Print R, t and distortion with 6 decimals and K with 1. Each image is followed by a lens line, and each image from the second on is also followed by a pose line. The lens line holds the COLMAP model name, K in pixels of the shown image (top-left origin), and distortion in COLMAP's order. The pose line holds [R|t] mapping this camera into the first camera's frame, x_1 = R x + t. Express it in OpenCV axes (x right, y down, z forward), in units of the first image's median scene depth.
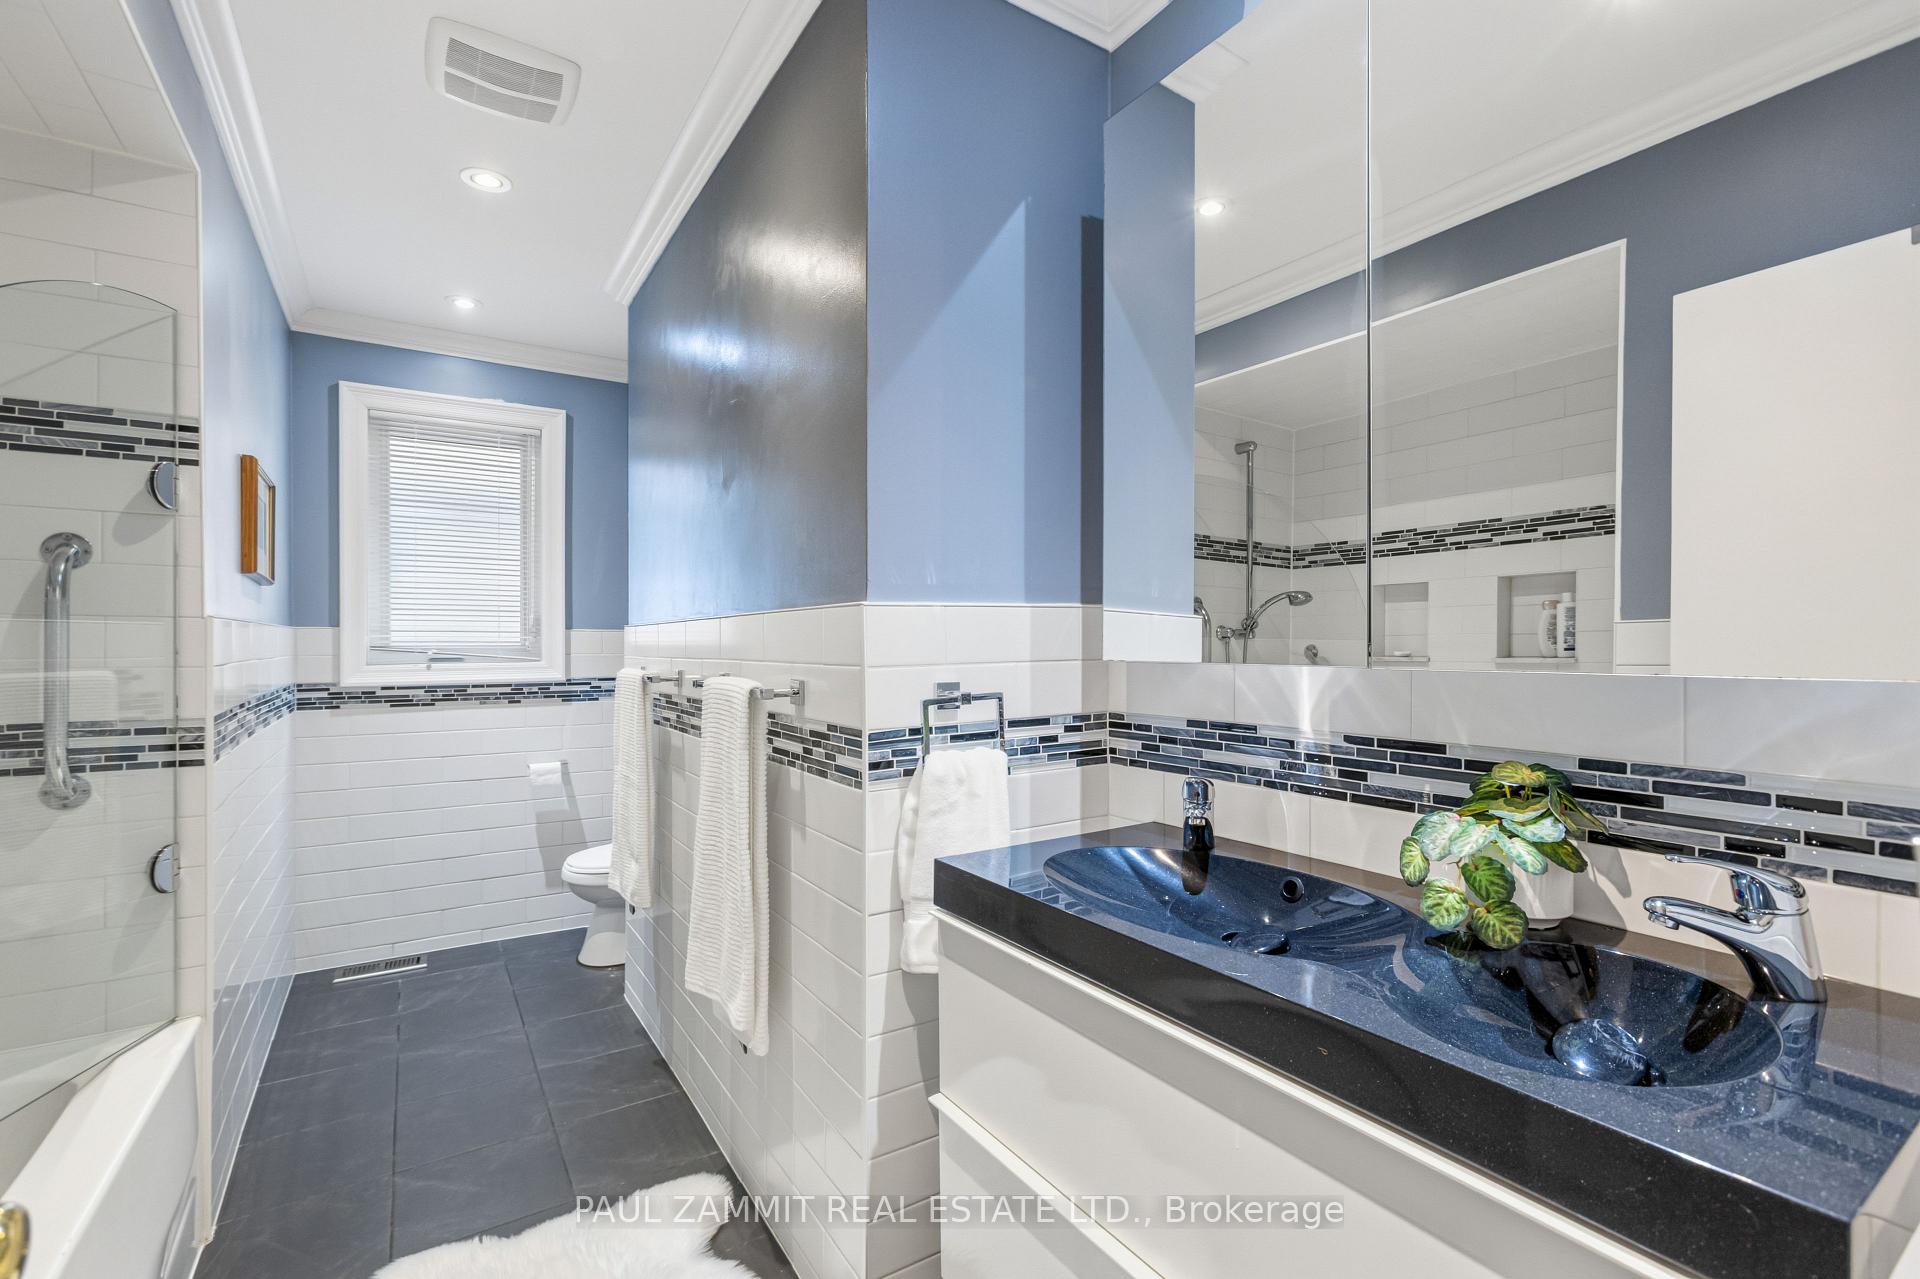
lens RADIAL K [[863.3, 0, 968.7], [0, 863.3, 639.7], [0, 0, 1]] dist [-0.015602, 0.008727]
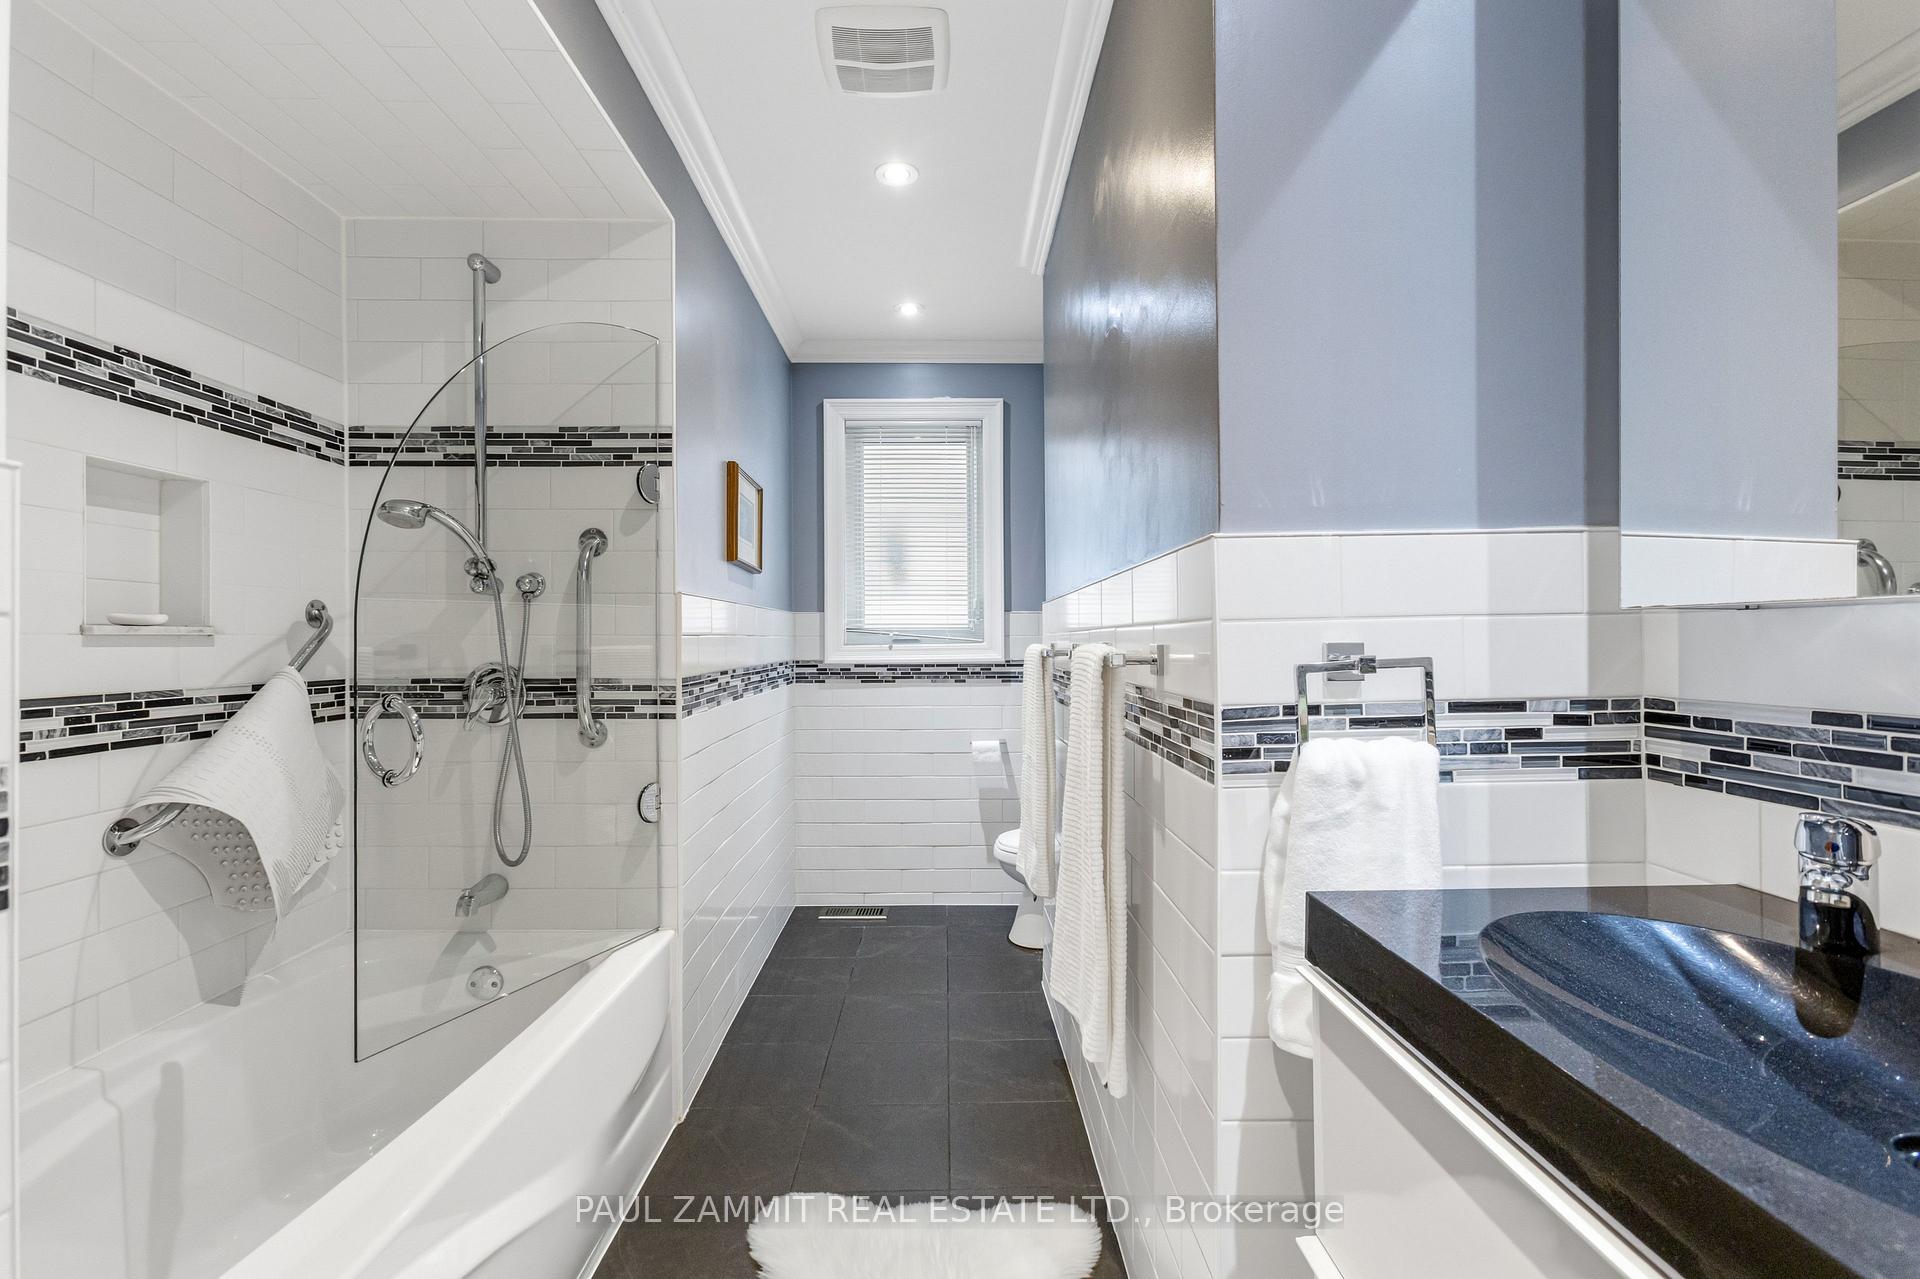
lens RADIAL K [[863.3, 0, 957.2], [0, 863.3, 633.0], [0, 0, 1]] dist [-0.015602, 0.008727]
pose [[0.844113, -0.007613, -0.536111, 0.074843], [0.005954, 0.999971, -0.004826, 0.037140], [0.536132, 0.000882, 0.844134, 0.208452]]
